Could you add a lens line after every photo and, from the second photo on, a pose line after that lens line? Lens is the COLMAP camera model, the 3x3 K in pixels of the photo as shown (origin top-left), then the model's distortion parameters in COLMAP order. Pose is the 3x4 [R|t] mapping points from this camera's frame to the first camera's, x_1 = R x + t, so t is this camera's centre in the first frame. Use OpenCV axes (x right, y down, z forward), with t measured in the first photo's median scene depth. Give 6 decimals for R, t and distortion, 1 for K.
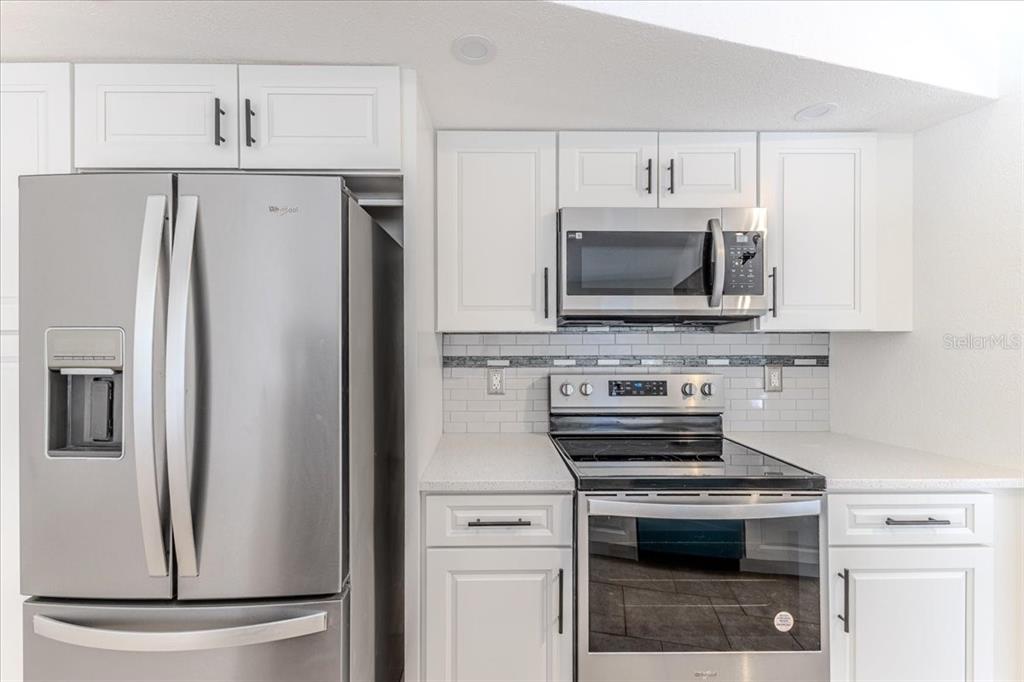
lens RADIAL K [[414.4, 0, 507.6], [0, 414.4, 337.9], [0, 0, 1]] dist [0.009695, -0.000107]
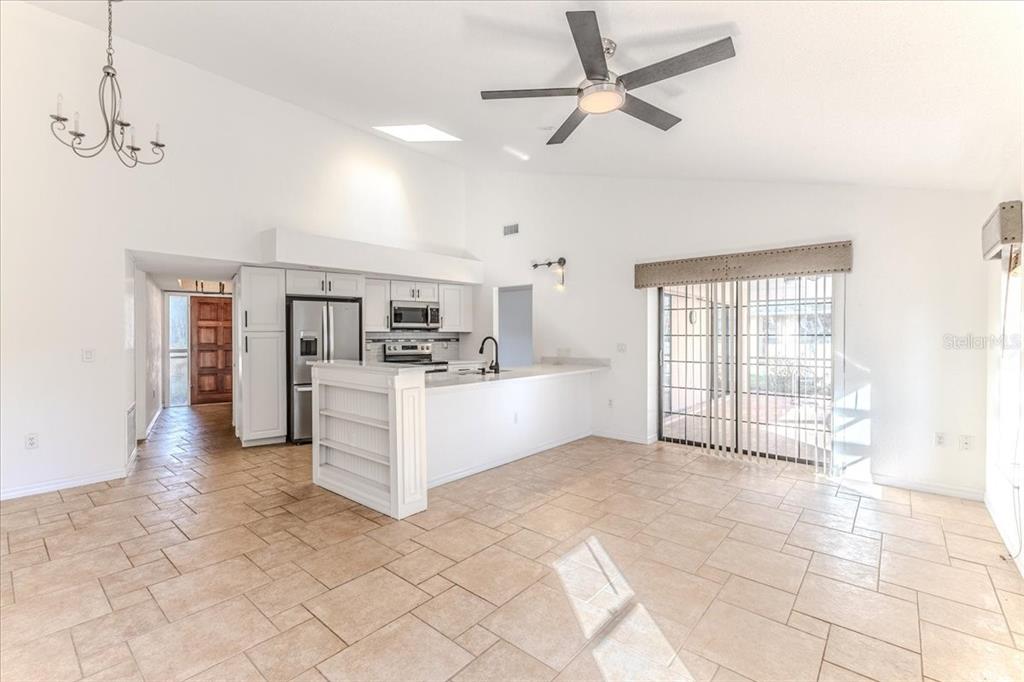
lens RADIAL K [[450.2, 0, 517.1], [0, 450.2, 336.5], [0, 0, 1]] dist [0.008203, -0.000585]
pose [[0.829938, -0.003064, 0.557848, -1.183412], [0.003888, 0.999992, -0.000292, 0.032589], [-0.557843, 0.002411, 0.829943, -2.993414]]
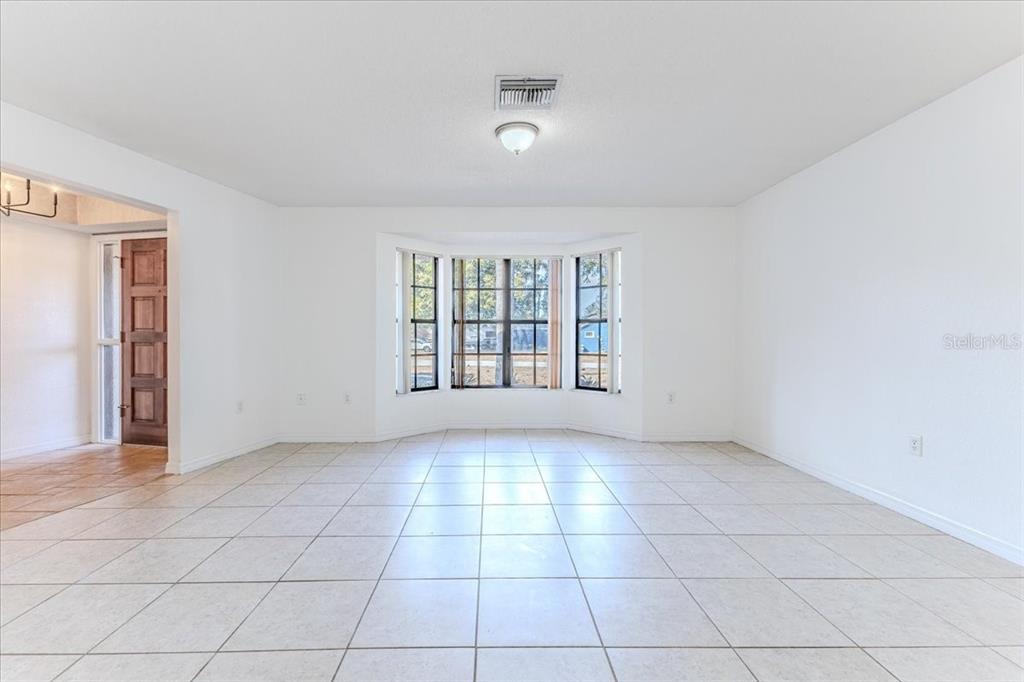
lens RADIAL K [[453.1, 0, 505.8], [0, 453.1, 340.8], [0, 0, 1]] dist [0.012041, -0.000667]
pose [[0.964430, 0.000759, -0.264336, 1.474544], [-0.001881, 0.999990, -0.003990, 0.170649], [0.264330, 0.004345, 0.964422, 1.095061]]
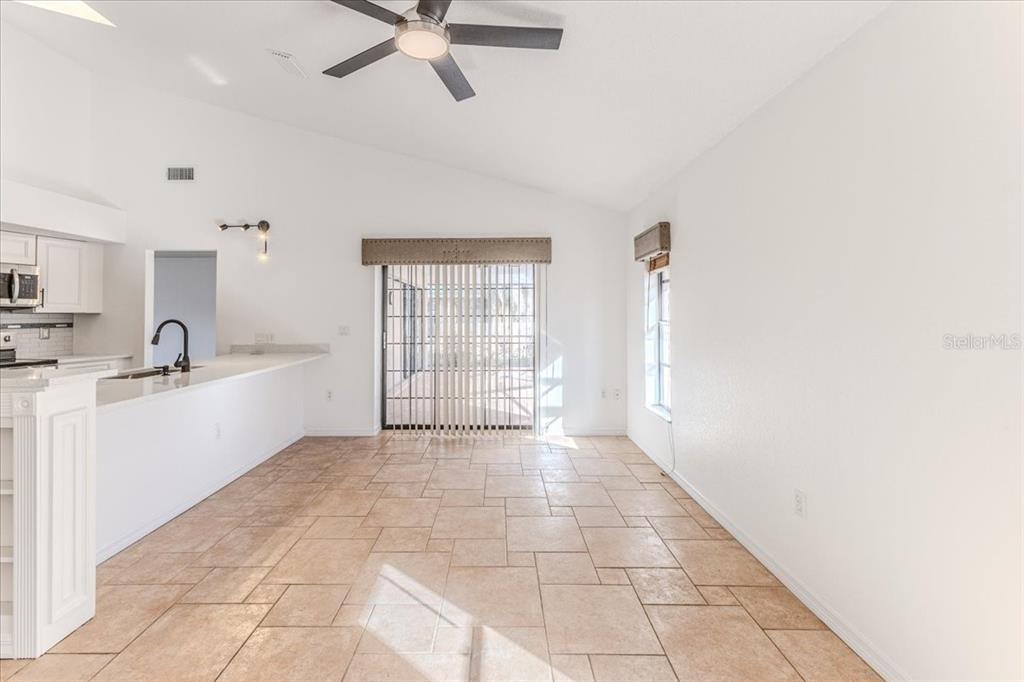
lens RADIAL K [[457.0, 0, 500.8], [0, 457.0, 302.2], [0, 0, 1]] dist [0.013730, -0.004945]
pose [[0.271883, 0.025845, 0.961983, -1.296338], [0.009373, 0.999521, -0.029503, 0.028534], [-0.962285, 0.017038, 0.271510, -2.430274]]
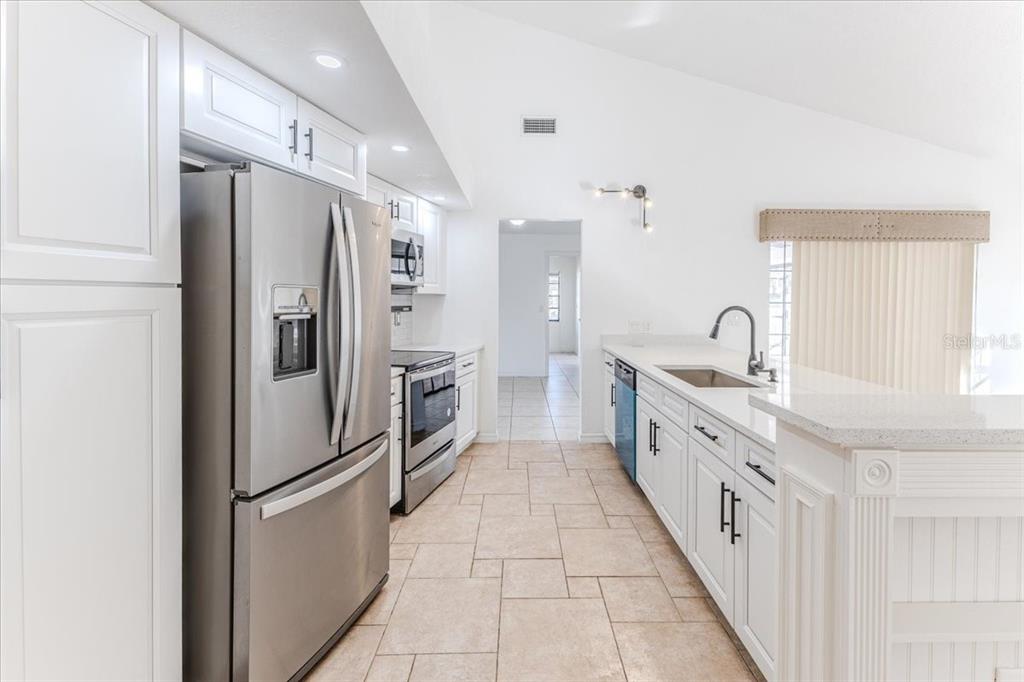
lens RADIAL K [[454.1, 0, 525.0], [0, 454.1, 302.5], [0, 0, 1]] dist [0.000254, -0.000158]
pose [[0.252923, -0.005150, 0.967473, -1.378163], [-0.003379, 0.999975, 0.006207, 0.012606], [-0.967480, -0.004839, 0.252899, -0.079278]]
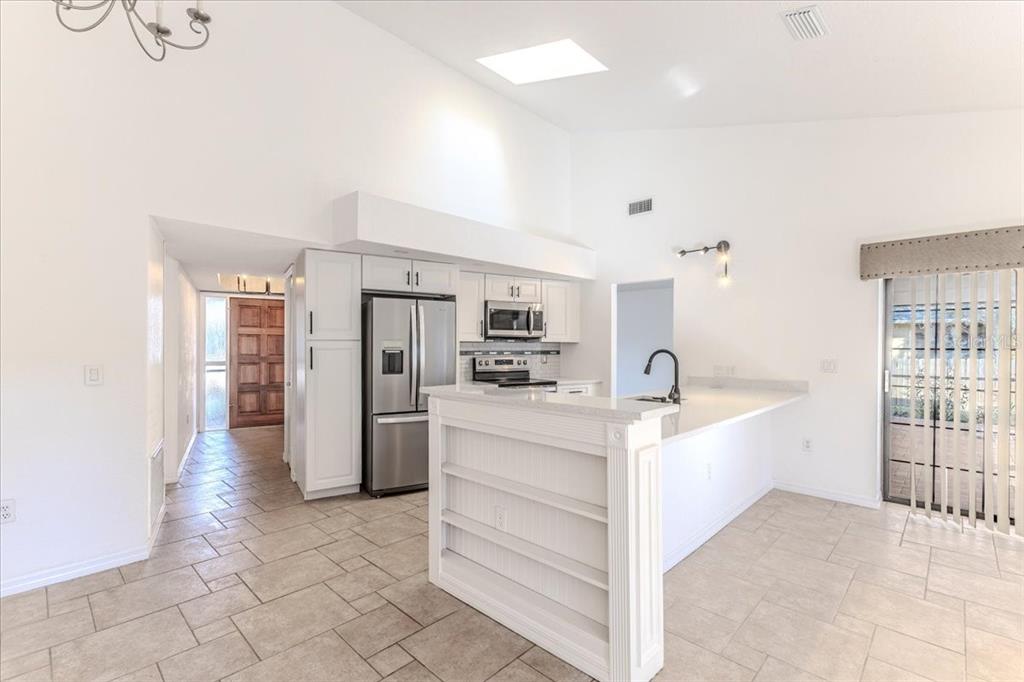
lens RADIAL K [[461.2, 0, 512.4], [0, 461.2, 346.6], [0, 0, 1]] dist [0.011083, -0.000332]
pose [[0.863345, 0.002293, 0.504609, -1.293978], [-0.001784, 0.999997, -0.001492, 0.023710], [-0.504611, 0.000387, 0.863347, -1.830098]]
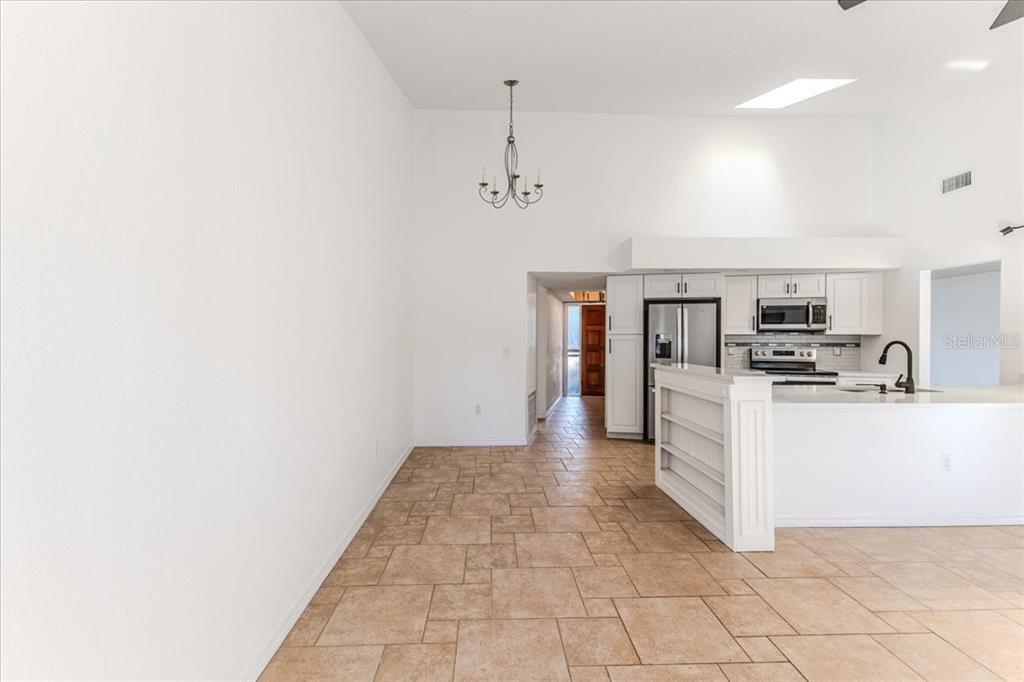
lens RADIAL K [[453.1, 0, 505.8], [0, 453.1, 340.8], [0, 0, 1]] dist [0.012041, -0.000667]
pose [[0.971611, 0.004693, -0.236537, -0.947289], [-0.004389, 0.999989, 0.001812, 0.035890], [0.236543, -0.000723, 0.971621, -2.942119]]
